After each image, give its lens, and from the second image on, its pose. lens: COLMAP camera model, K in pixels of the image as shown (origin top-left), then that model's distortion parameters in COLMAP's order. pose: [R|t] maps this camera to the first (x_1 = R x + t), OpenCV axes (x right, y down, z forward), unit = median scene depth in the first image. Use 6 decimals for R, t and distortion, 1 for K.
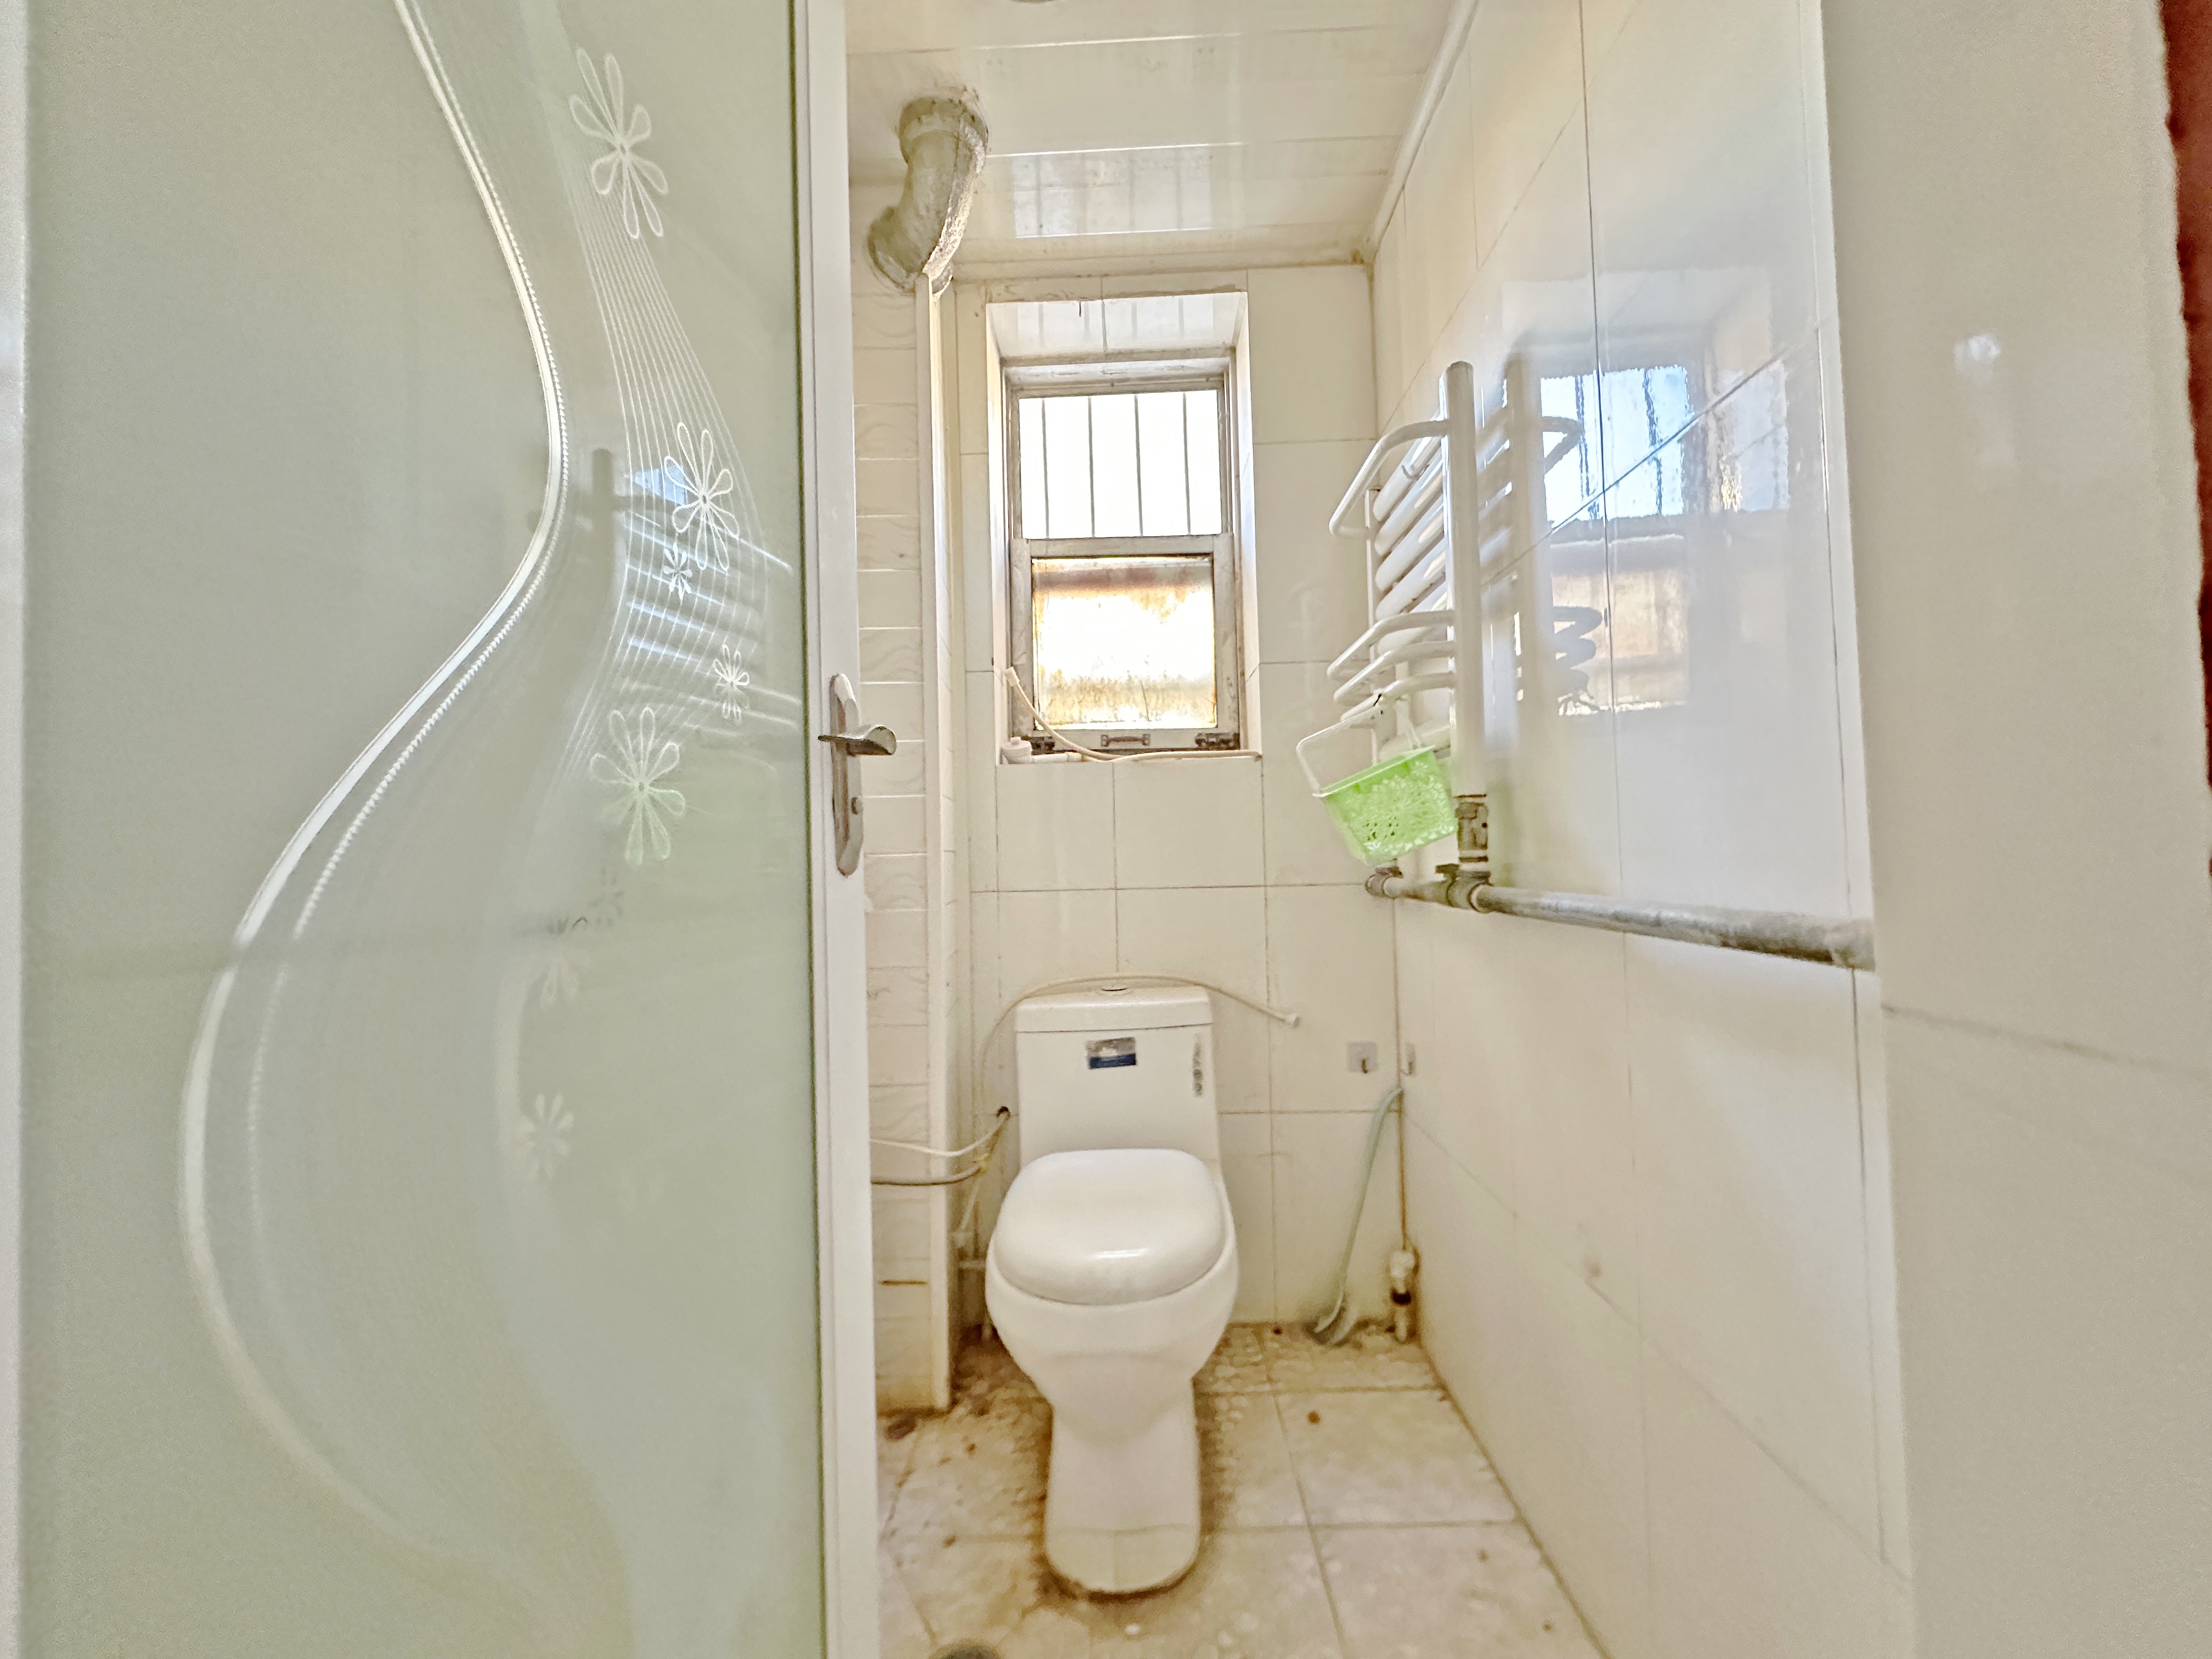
lens RADIAL K [[884.1, 0, 1106.4], [0, 884.1, 826.3], [0, 0, 1]] dist [0.002060, 0.000100]
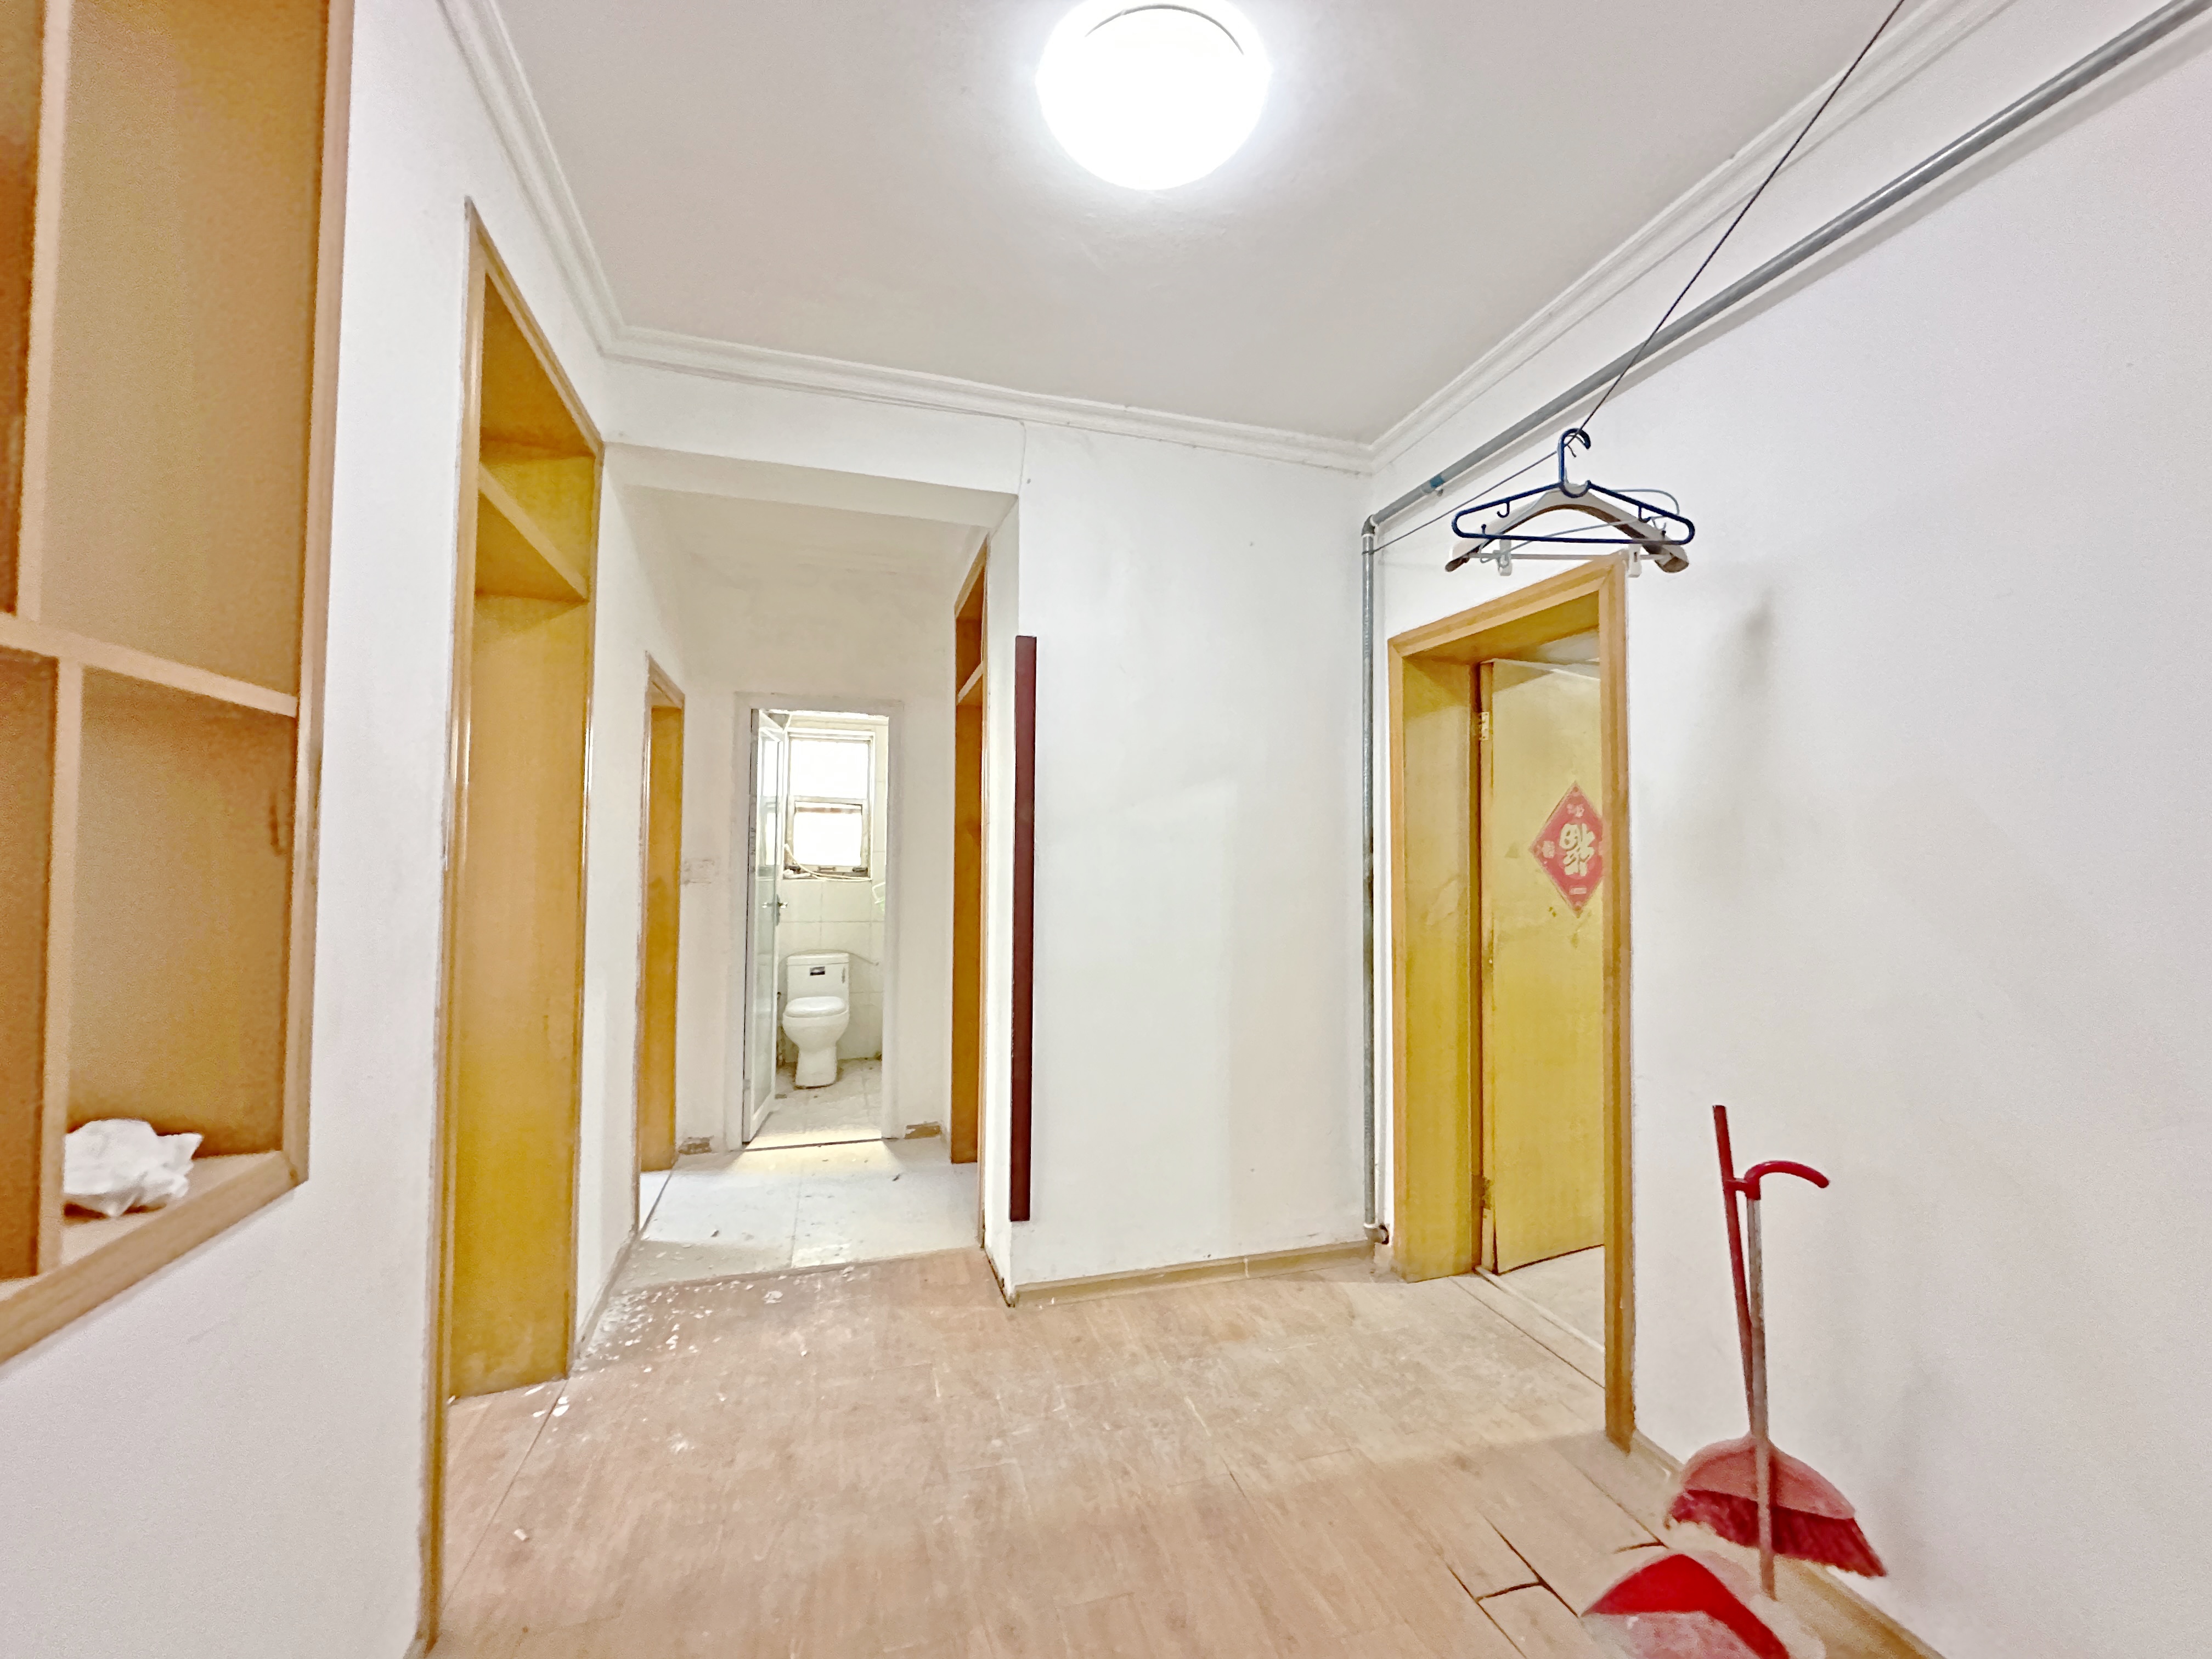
lens RADIAL K [[884.1, 0, 1109.9], [0, 884.1, 833.6], [0, 0, 1]] dist [0.002060, 0.000100]
pose [[0.945636, 0.045239, 0.322065, -0.038451], [-0.041752, 0.998971, -0.017731, -0.200946], [-0.322535, 0.003320, 0.946552, -1.991513]]
